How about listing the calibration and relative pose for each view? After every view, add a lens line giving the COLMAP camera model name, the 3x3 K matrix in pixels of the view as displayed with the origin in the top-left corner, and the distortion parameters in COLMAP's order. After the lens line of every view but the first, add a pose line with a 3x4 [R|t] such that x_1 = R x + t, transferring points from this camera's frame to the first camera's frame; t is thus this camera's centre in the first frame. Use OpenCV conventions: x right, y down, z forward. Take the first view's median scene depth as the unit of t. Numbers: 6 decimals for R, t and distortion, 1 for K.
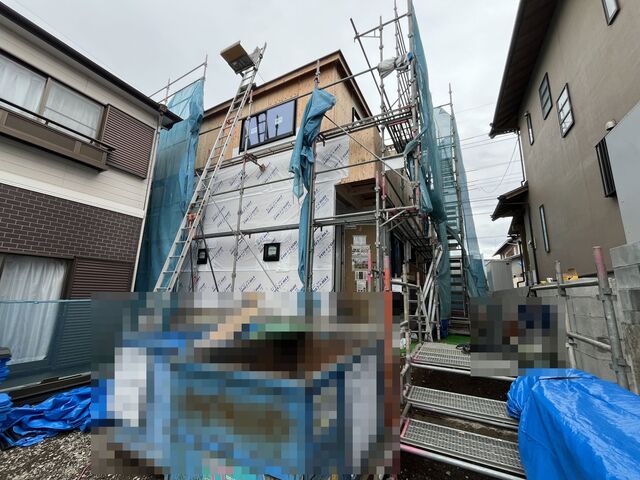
lens RADIAL K [[260.4, 0, 321.0], [0, 260.4, 240.4], [0, 0, 1]] dist [-0.001045, -0.000034]
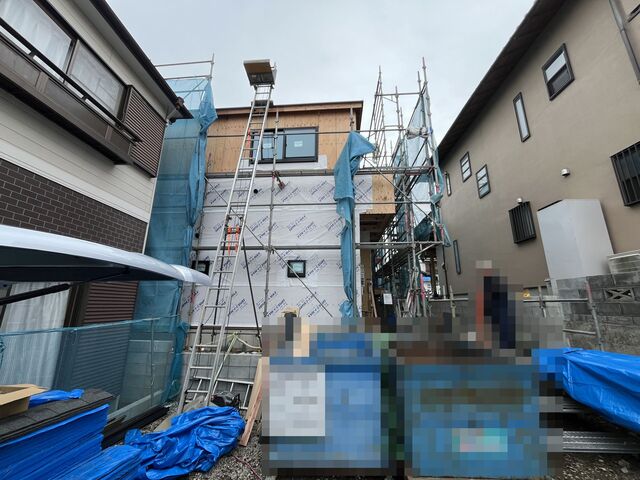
lens RADIAL K [[260.4, 0, 321.2], [0, 260.4, 240.1], [0, 0, 1]] dist [-0.001045, -0.000034]
pose [[0.912340, 0.077732, 0.401987, -0.526368], [-0.061728, 0.996704, -0.052636, -0.020455], [-0.404753, 0.023208, 0.914131, 0.000566]]
